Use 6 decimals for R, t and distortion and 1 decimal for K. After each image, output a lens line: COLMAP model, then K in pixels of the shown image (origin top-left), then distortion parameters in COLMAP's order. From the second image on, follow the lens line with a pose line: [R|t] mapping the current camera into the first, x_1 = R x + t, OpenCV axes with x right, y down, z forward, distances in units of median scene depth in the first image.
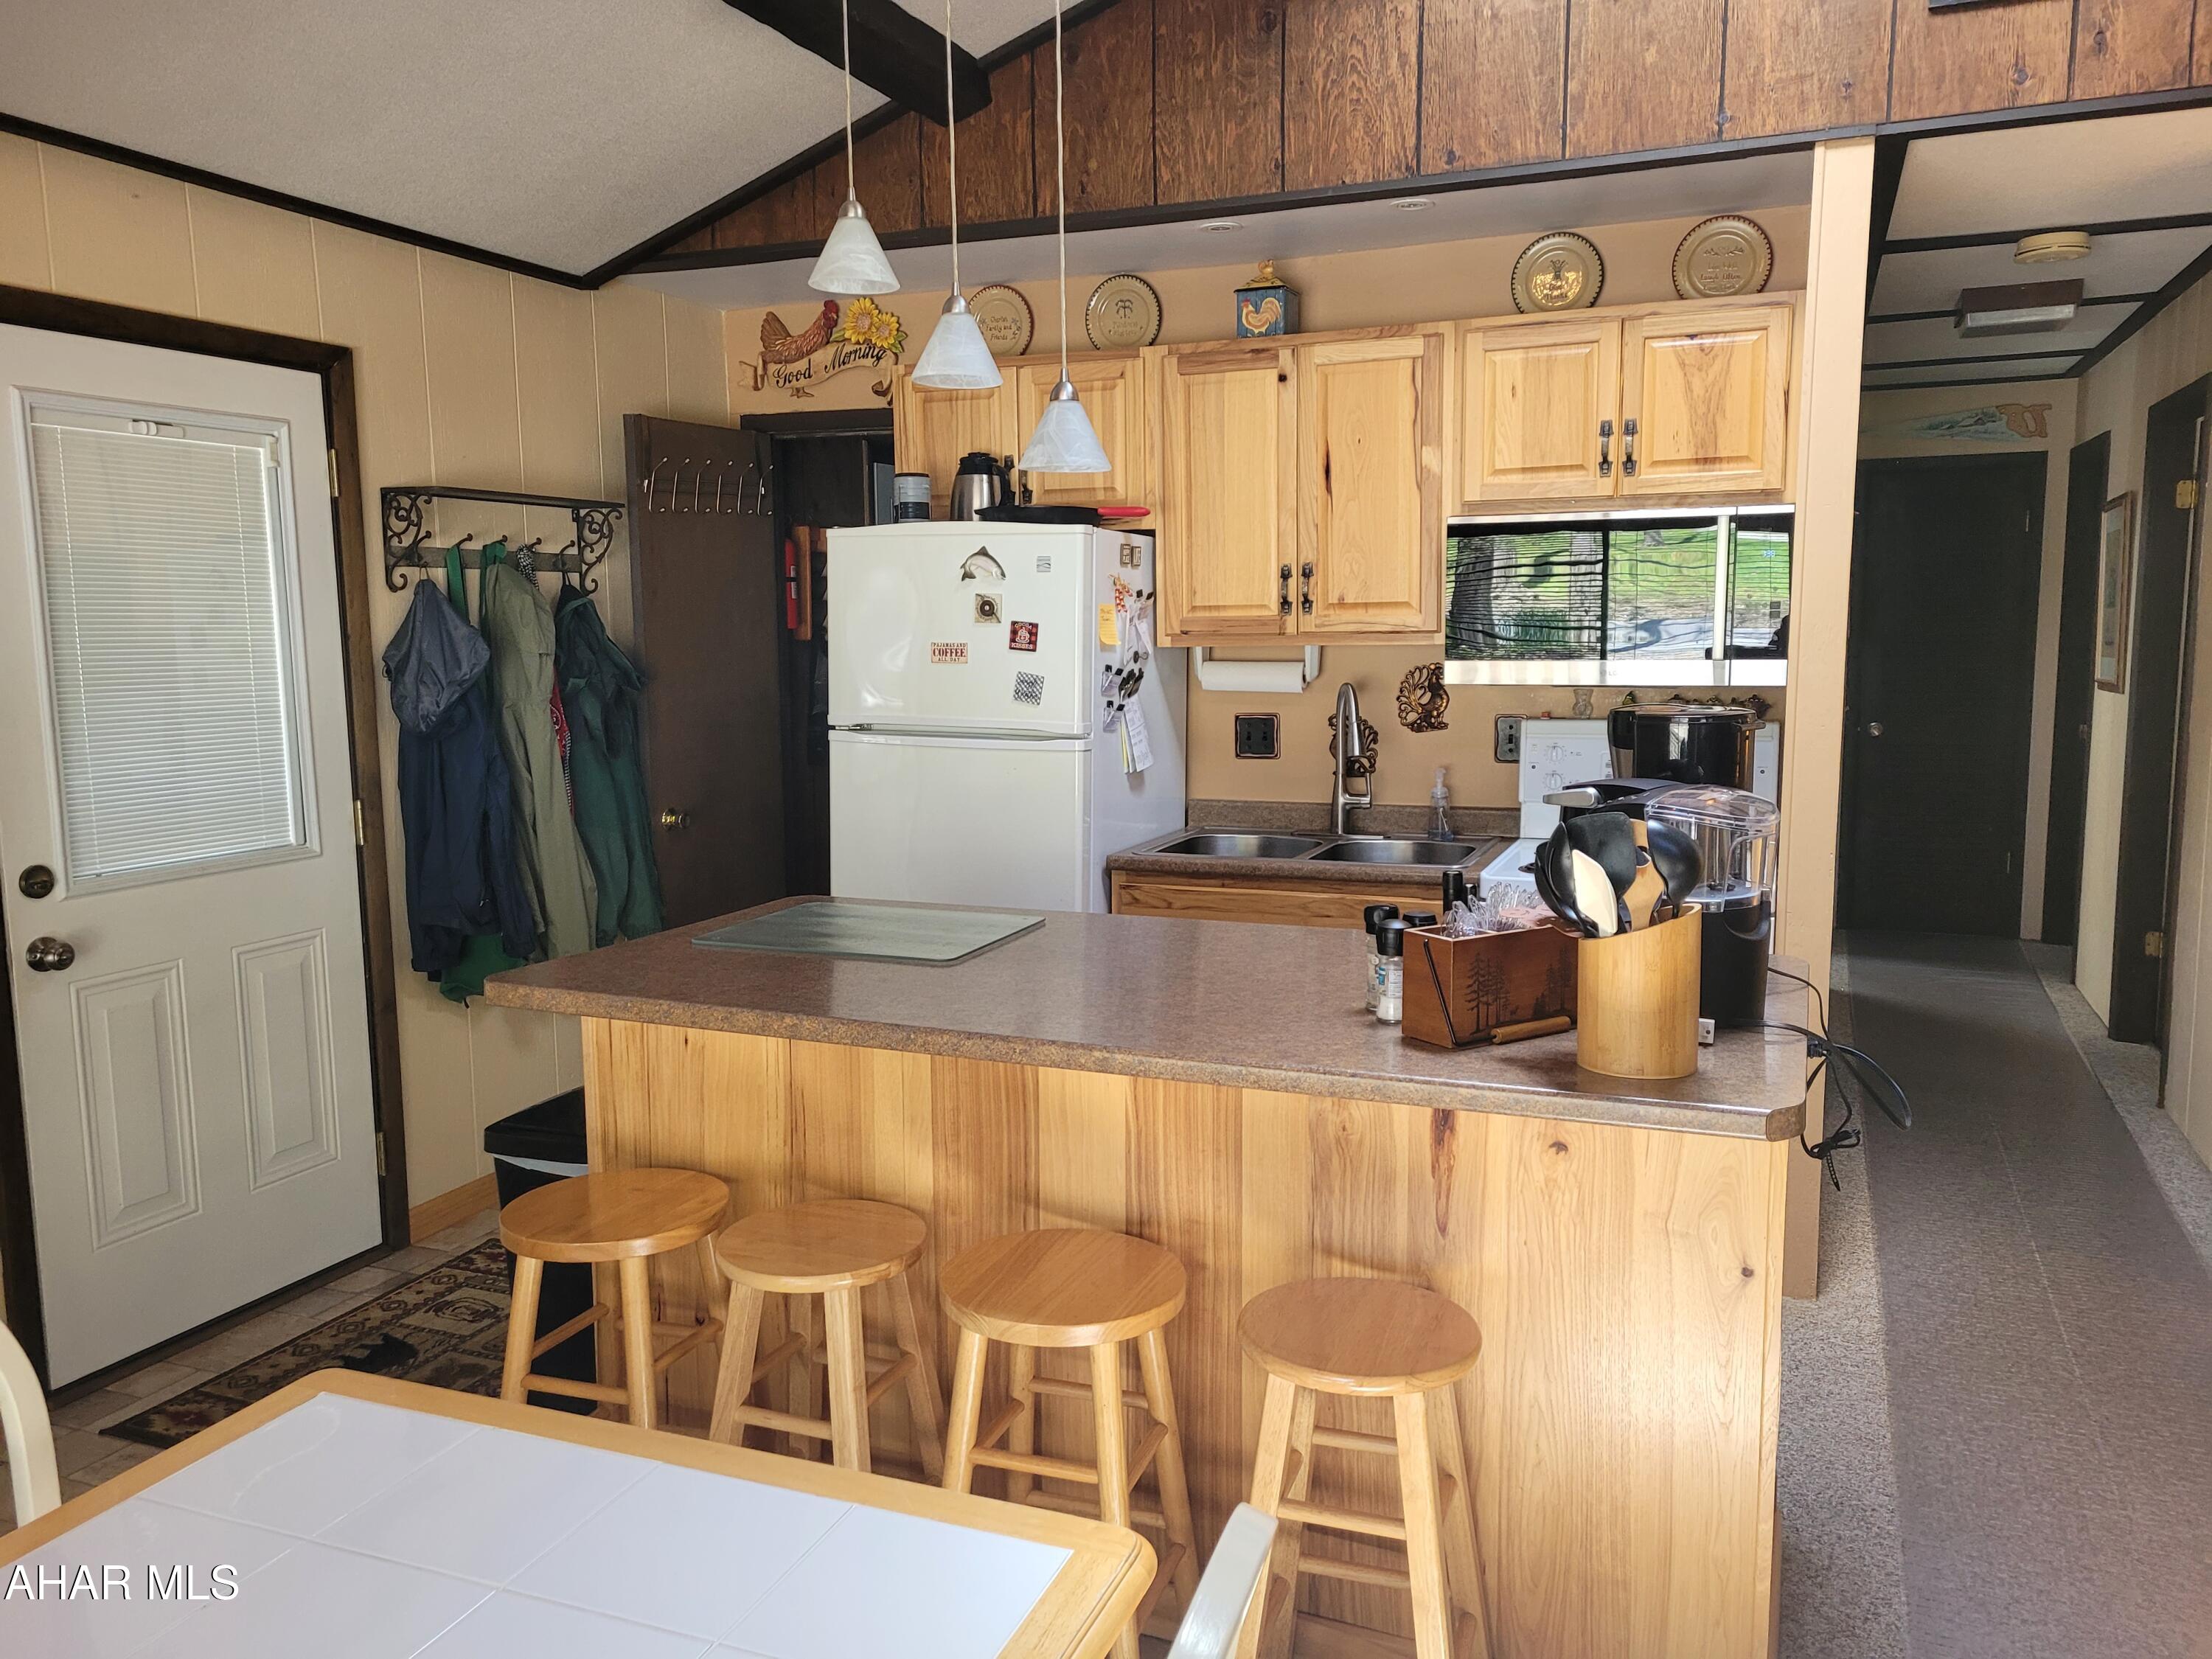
lens RADIAL K [[1651.3, 0, 1111.1], [0, 1651.3, 826.6], [0, 0, 1]] dist [0.060918, -0.043413]
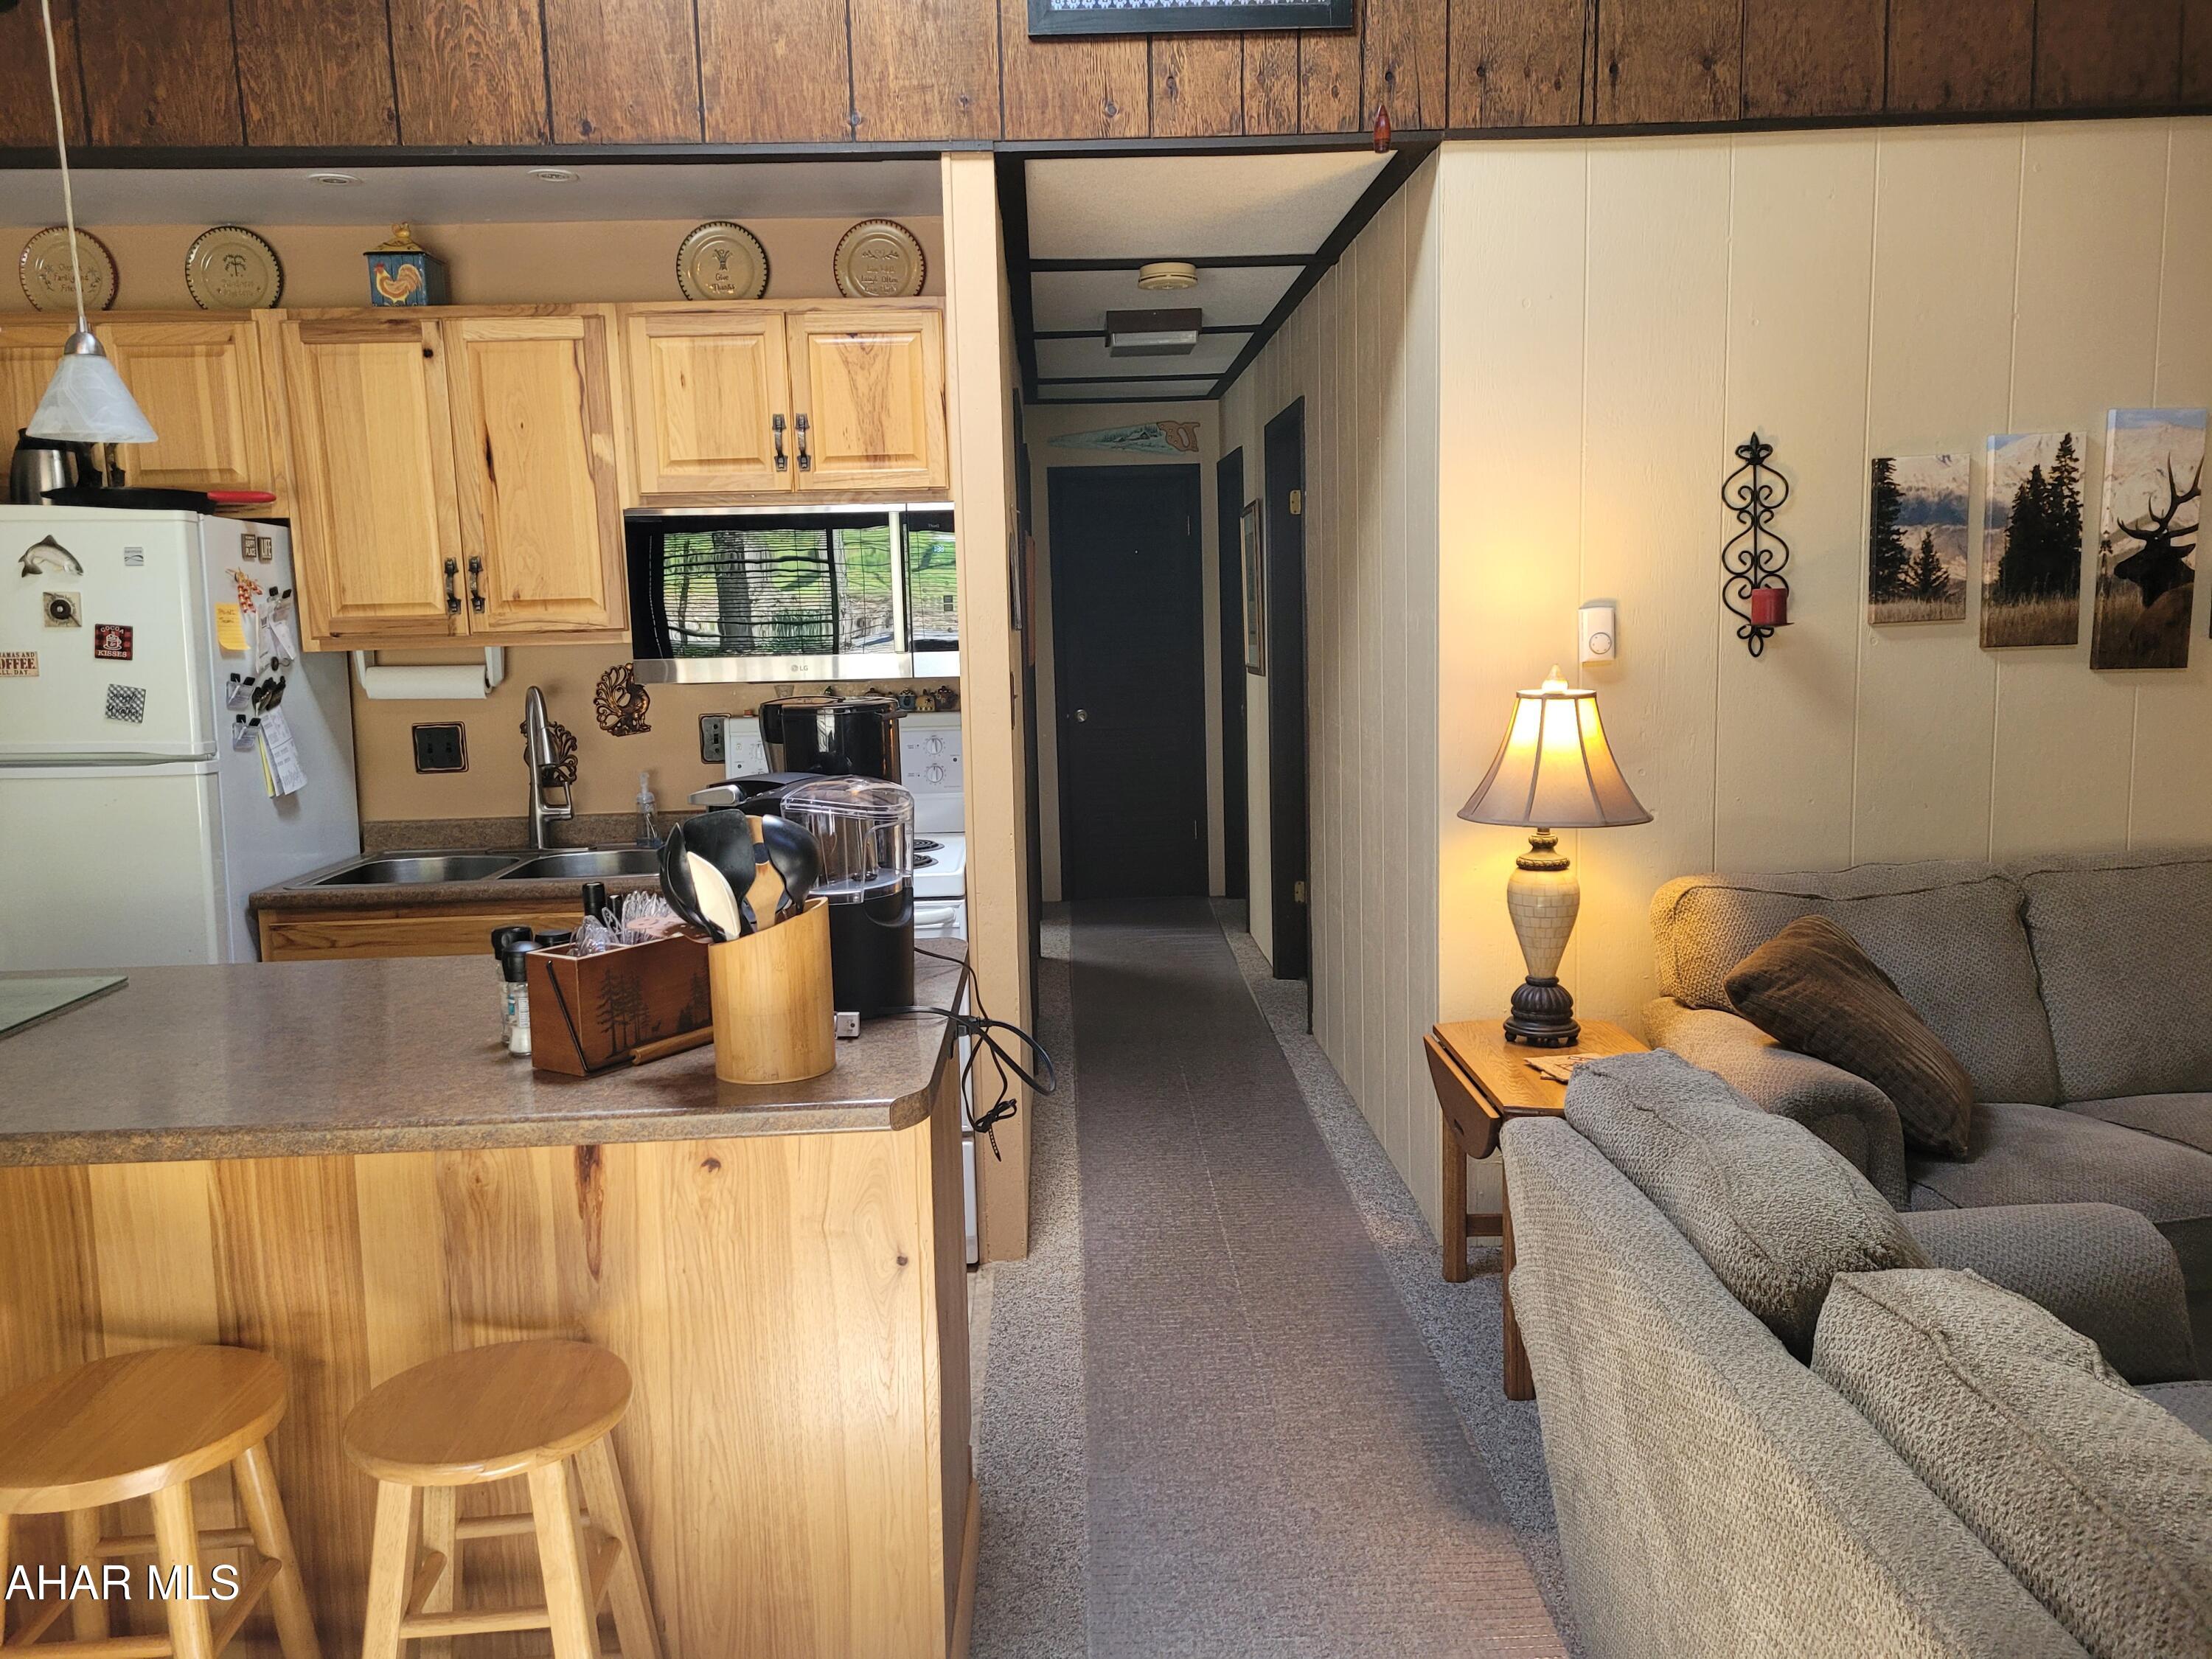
lens RADIAL K [[1651.3, 0, 1094.4], [0, 1651.3, 819.8], [0, 0, 1]] dist [0.060918, -0.043413]
pose [[0.913890, -0.065682, 0.400614, 0.057317], [0.067973, 0.997651, 0.008505, 0.001699], [-0.400232, 0.019459, 0.916207, 0.021483]]
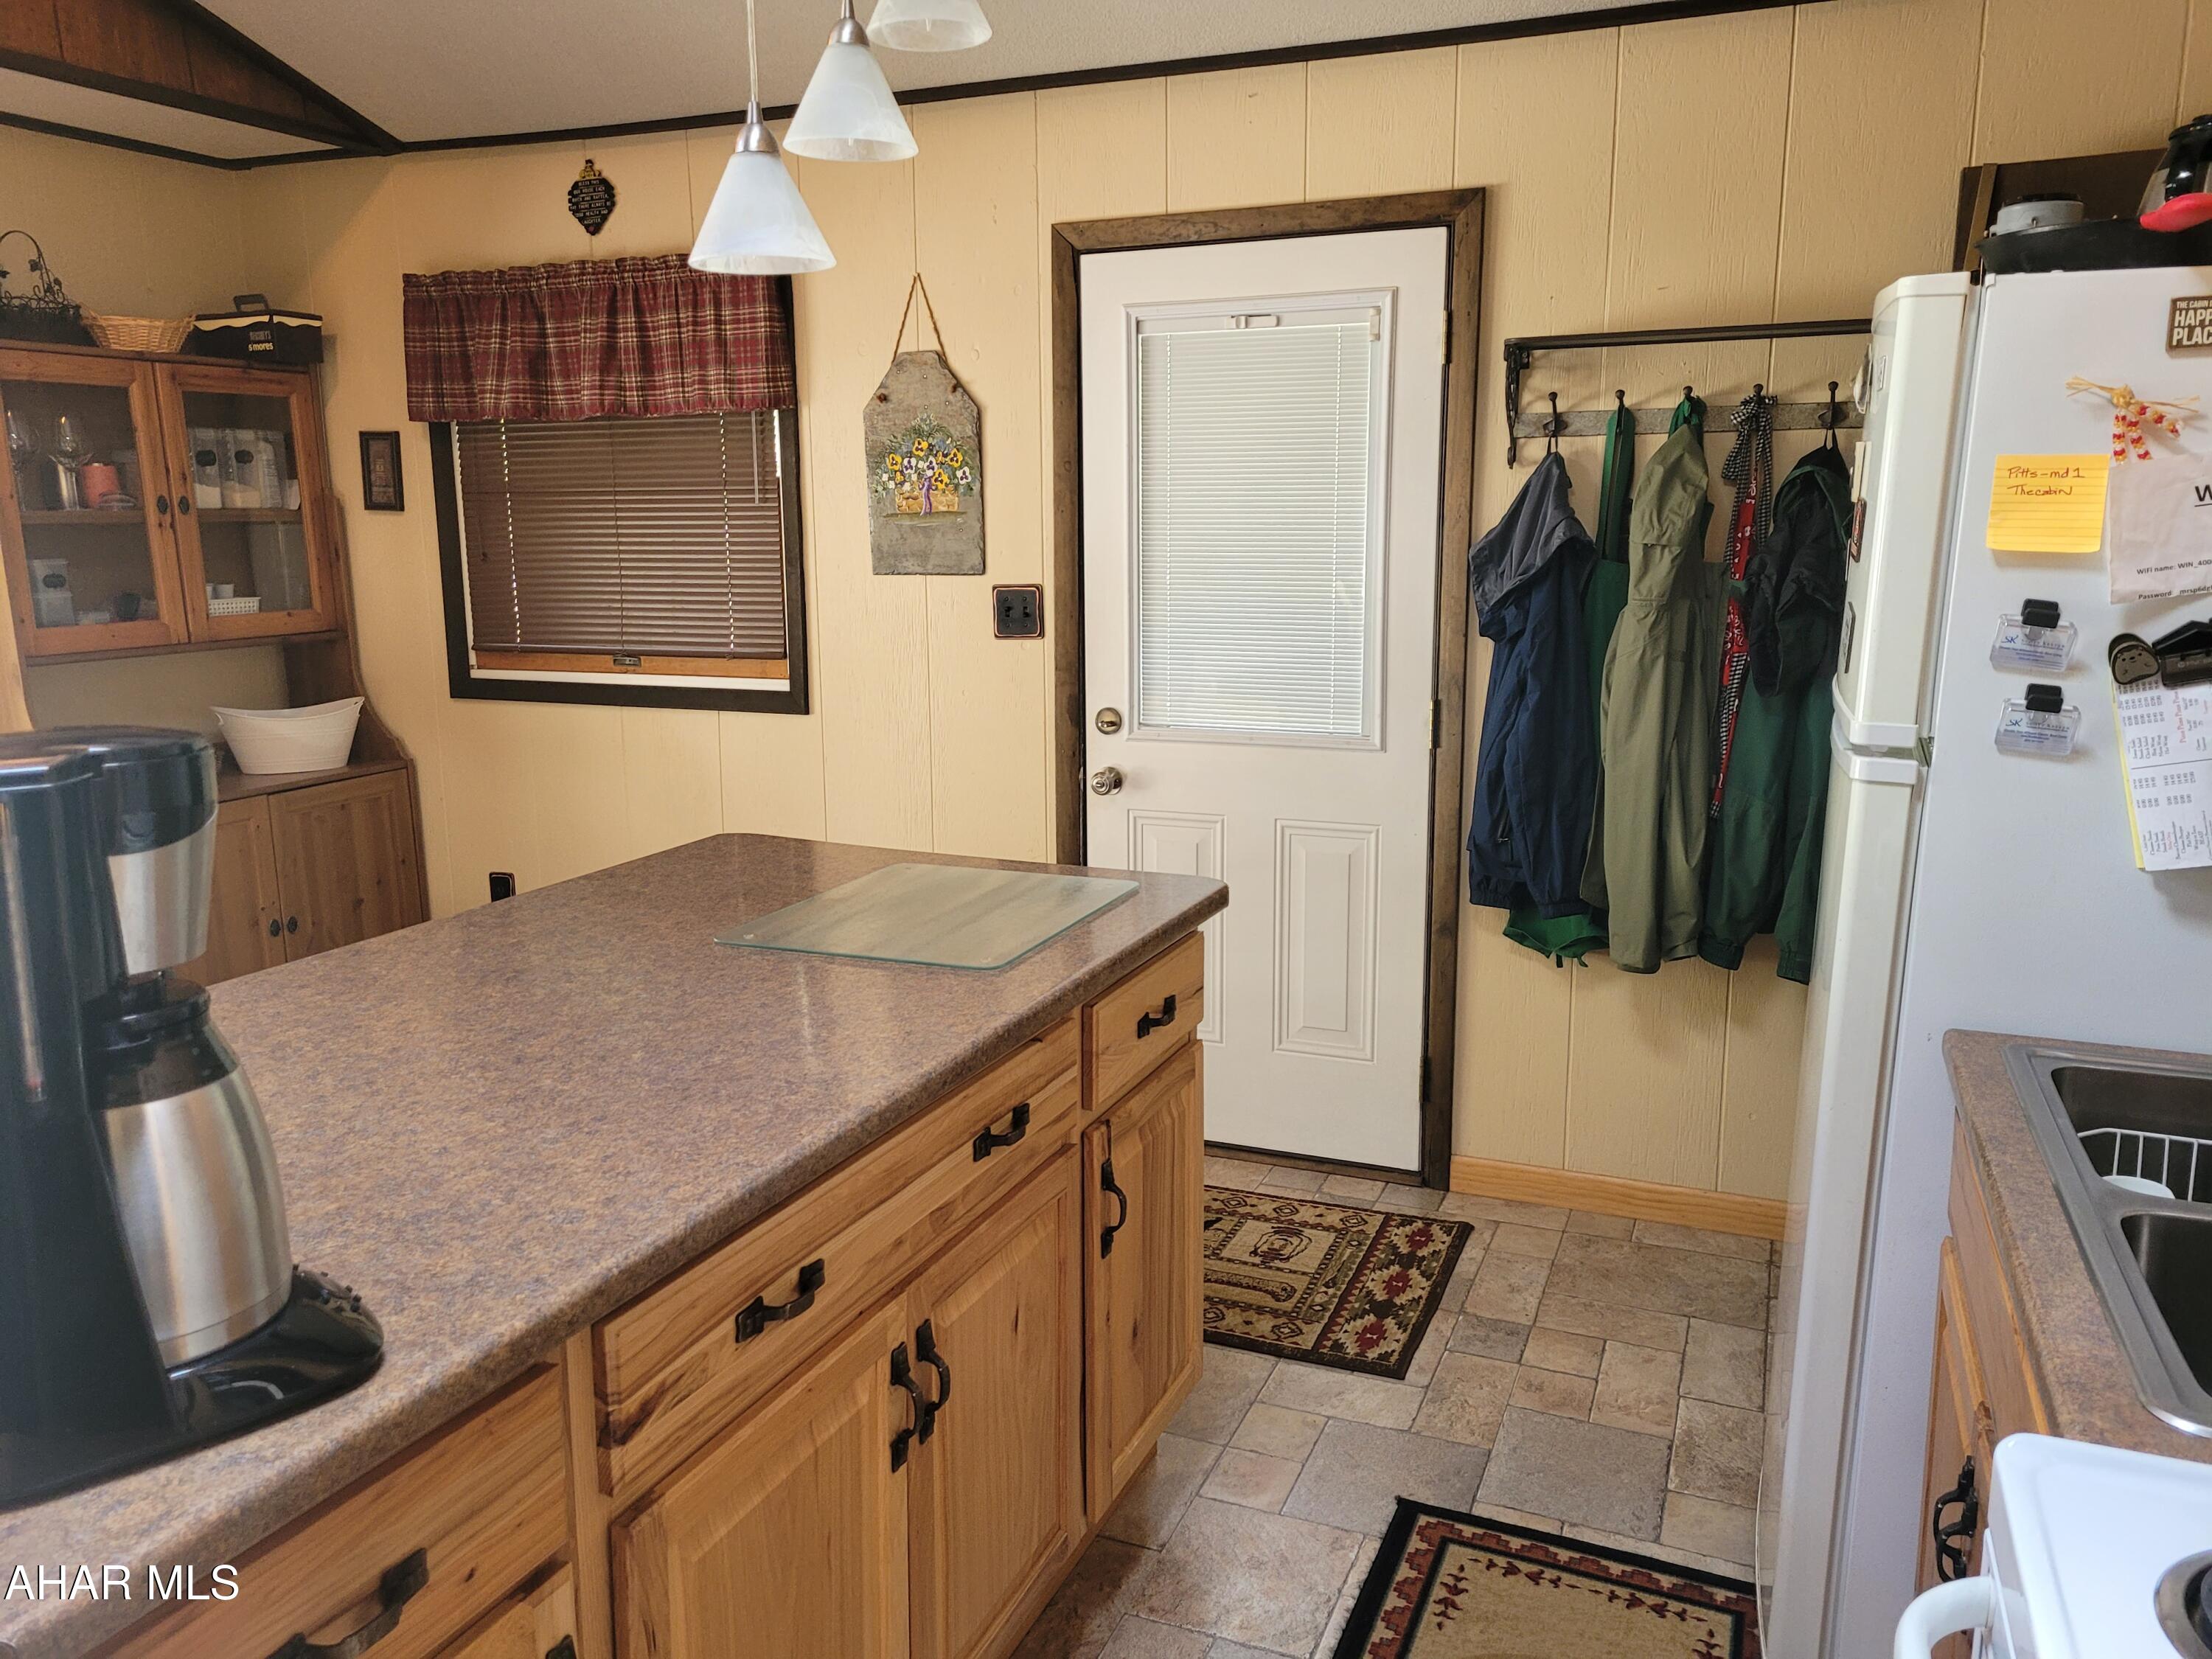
lens RADIAL K [[1651.3, 0, 1102.7], [0, 1651.3, 816.5], [0, 0, 1]] dist [0.060918, -0.043413]
pose [[-0.003911, 0.186293, -0.982486, 0.460547], [-0.120945, 0.975193, 0.185392, -0.100594], [0.992652, 0.119551, 0.018718, 0.811514]]
